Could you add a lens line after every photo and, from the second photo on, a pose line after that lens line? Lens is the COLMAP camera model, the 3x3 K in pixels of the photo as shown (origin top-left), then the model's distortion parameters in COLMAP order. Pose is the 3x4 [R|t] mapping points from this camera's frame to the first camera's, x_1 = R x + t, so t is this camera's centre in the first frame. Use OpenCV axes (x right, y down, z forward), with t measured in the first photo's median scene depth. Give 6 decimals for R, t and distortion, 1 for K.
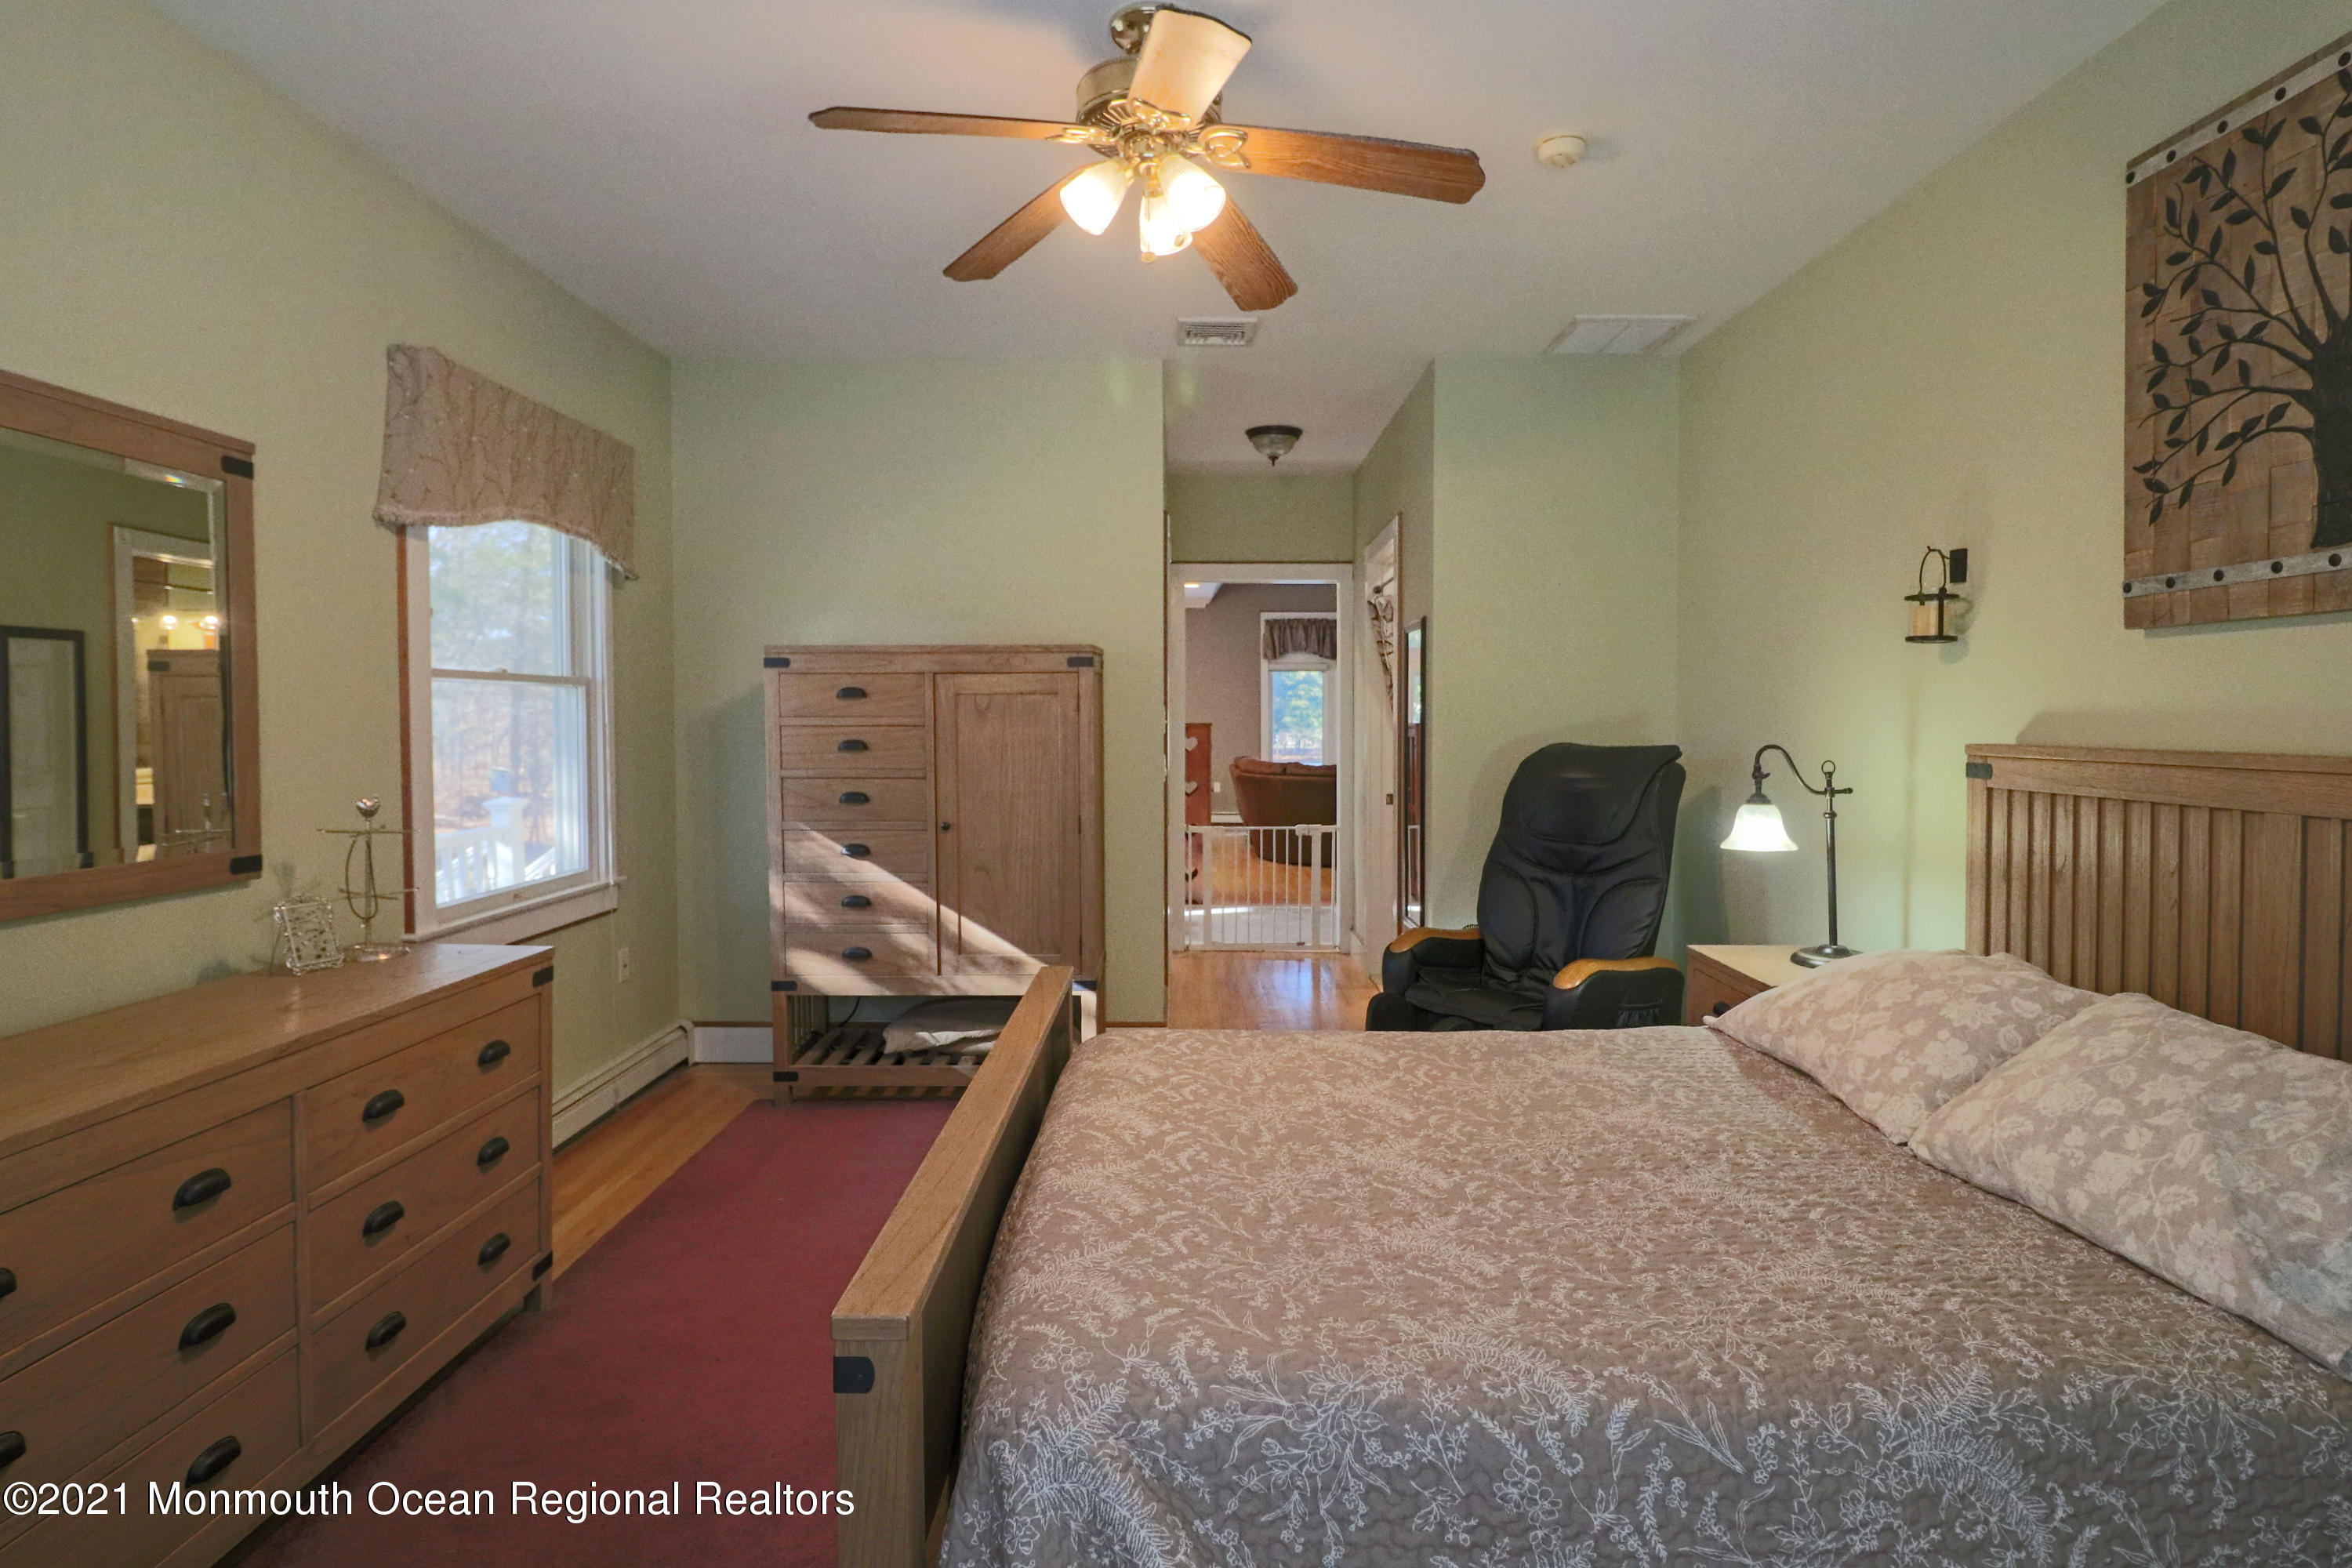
lens RADIAL K [[1228.7, 0, 1197.4], [0, 1228.7, 745.1], [0, 0, 1]] dist [-0.001308, -0.006060]
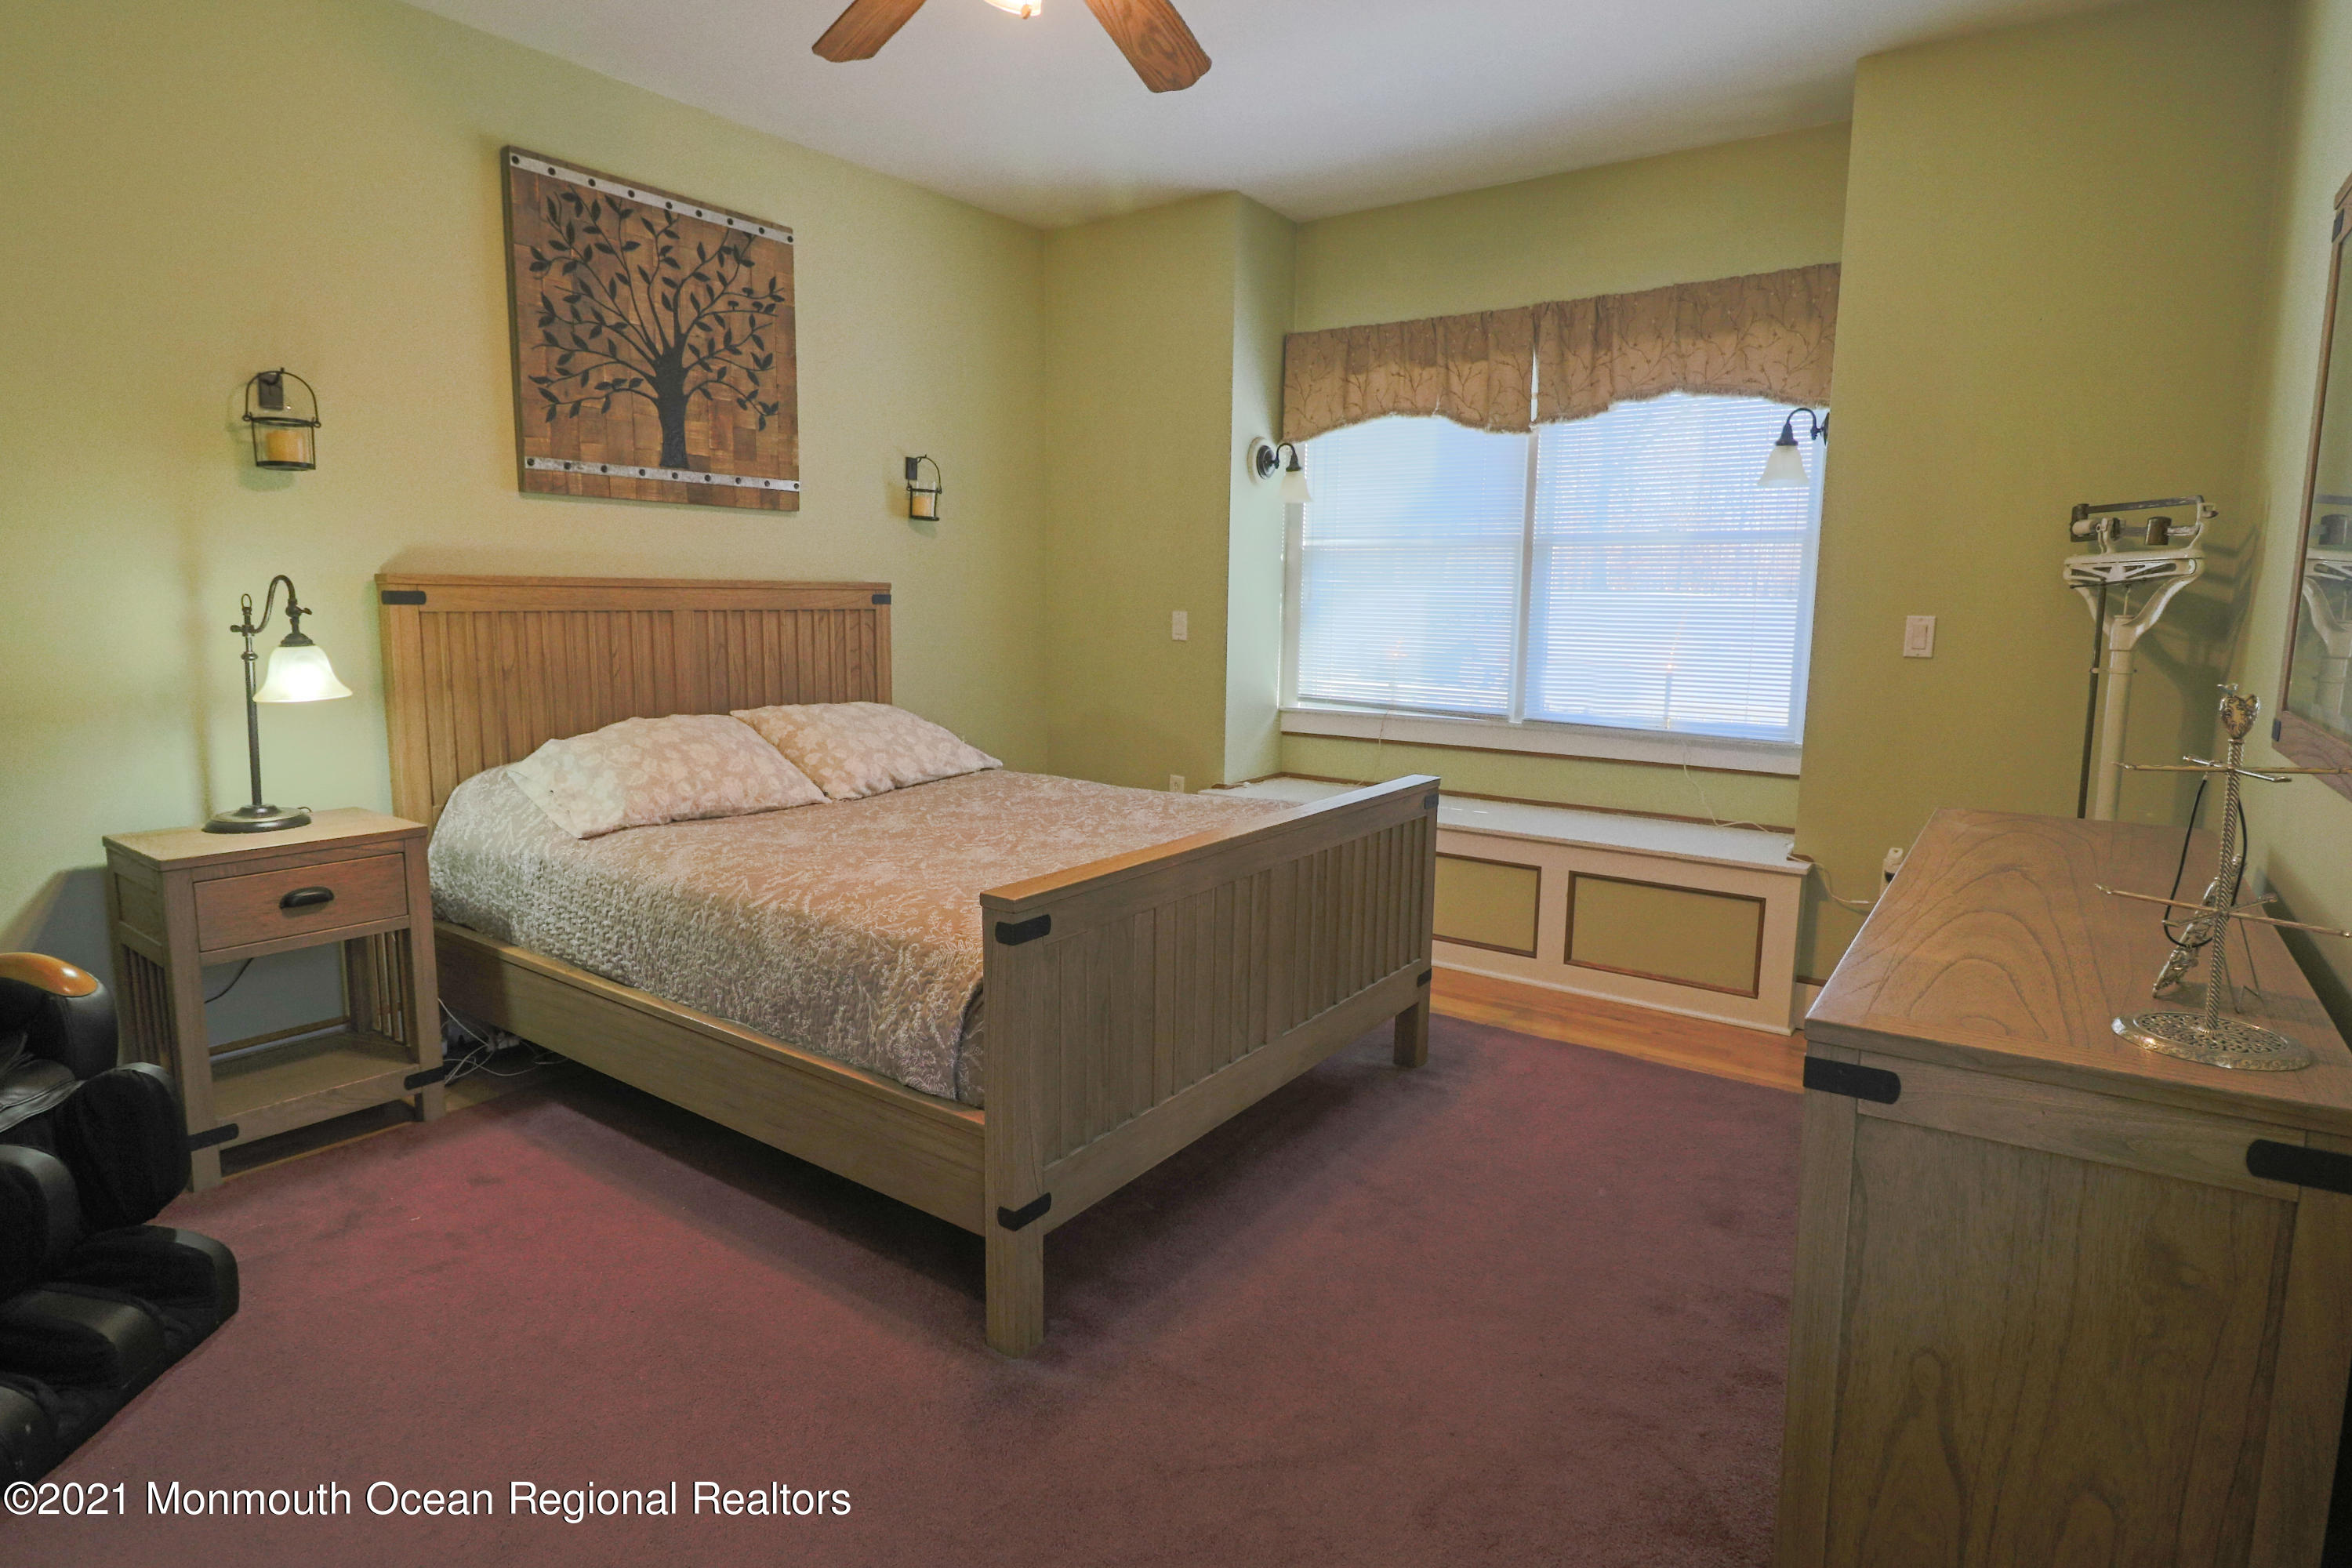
lens RADIAL K [[1228.7, 0, 1180.2], [0, 1228.7, 769.1], [0, 0, 1]] dist [-0.001308, -0.006060]
pose [[-0.809915, -0.090667, 0.579497, -0.776676], [0.003997, 0.987105, 0.160027, -0.001941], [-0.586533, 0.131924, -0.799109, 1.912224]]
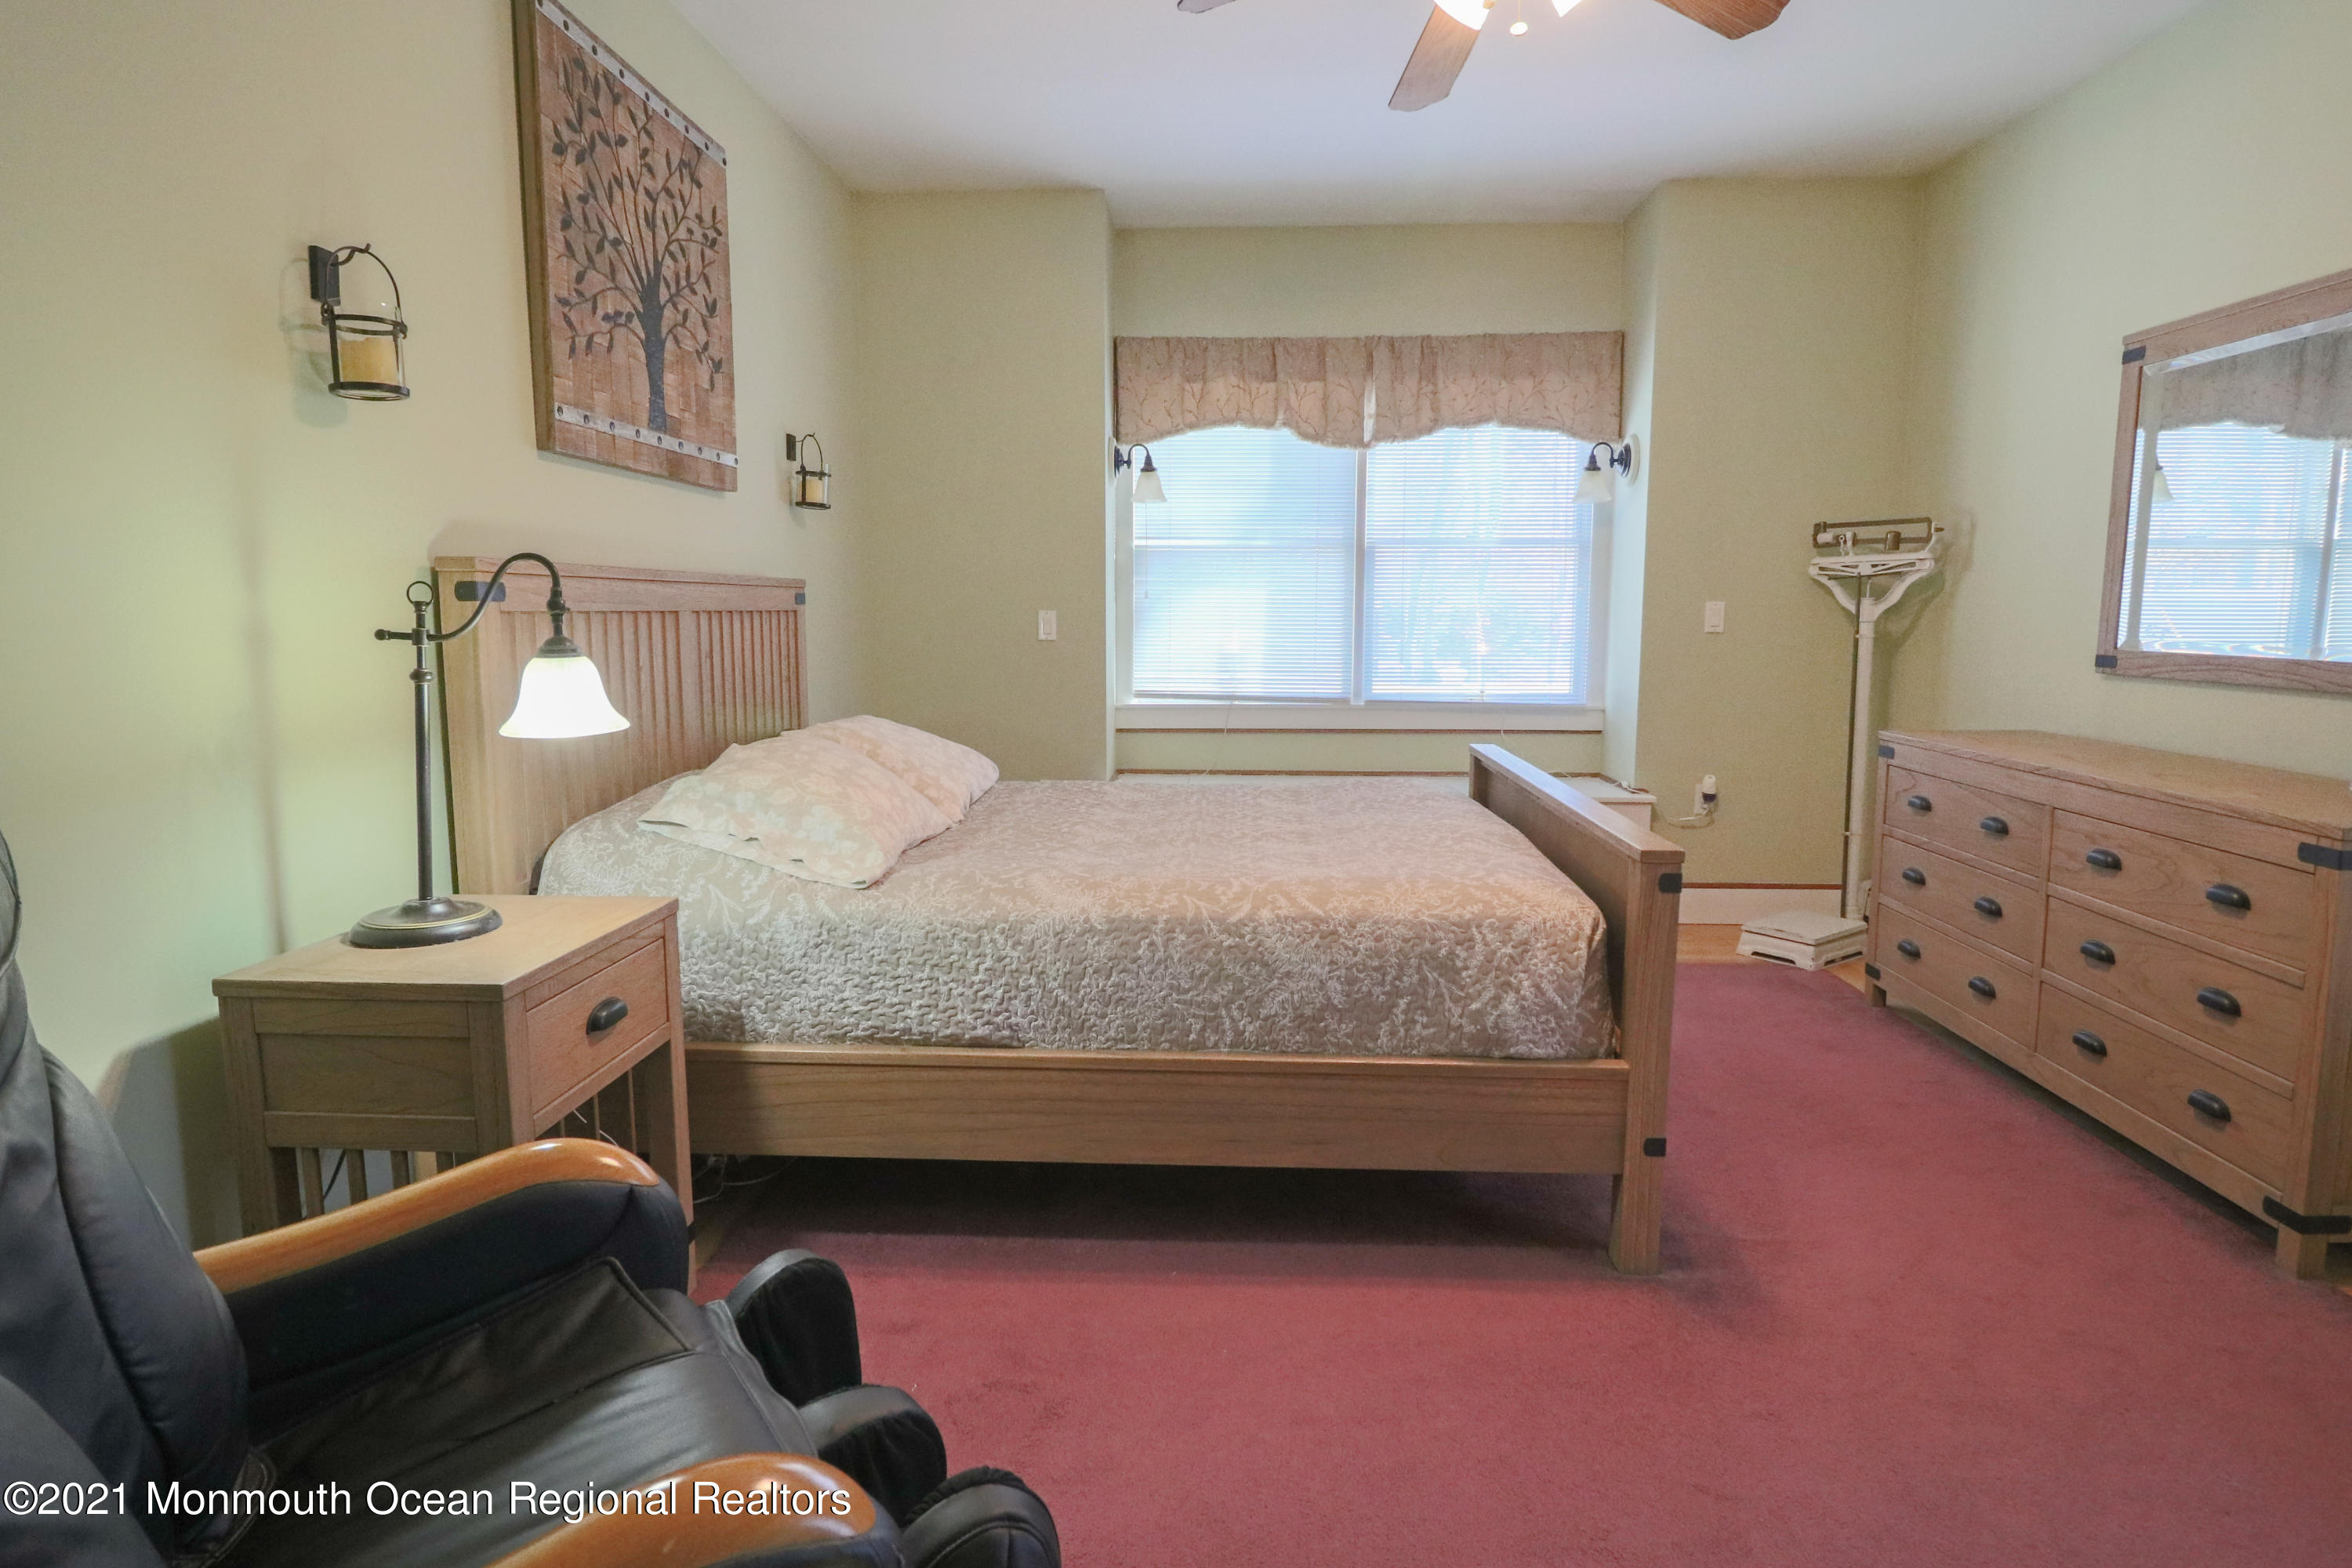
lens RADIAL K [[1228.7, 0, 1186.8], [0, 1228.7, 771.9], [0, 0, 1]] dist [-0.001308, -0.006060]
pose [[-0.998735, -0.004913, 0.050036, 0.182098], [0.002913, 0.987888, 0.155144, 0.017887], [-0.050192, 0.155094, -0.986624, 2.264742]]
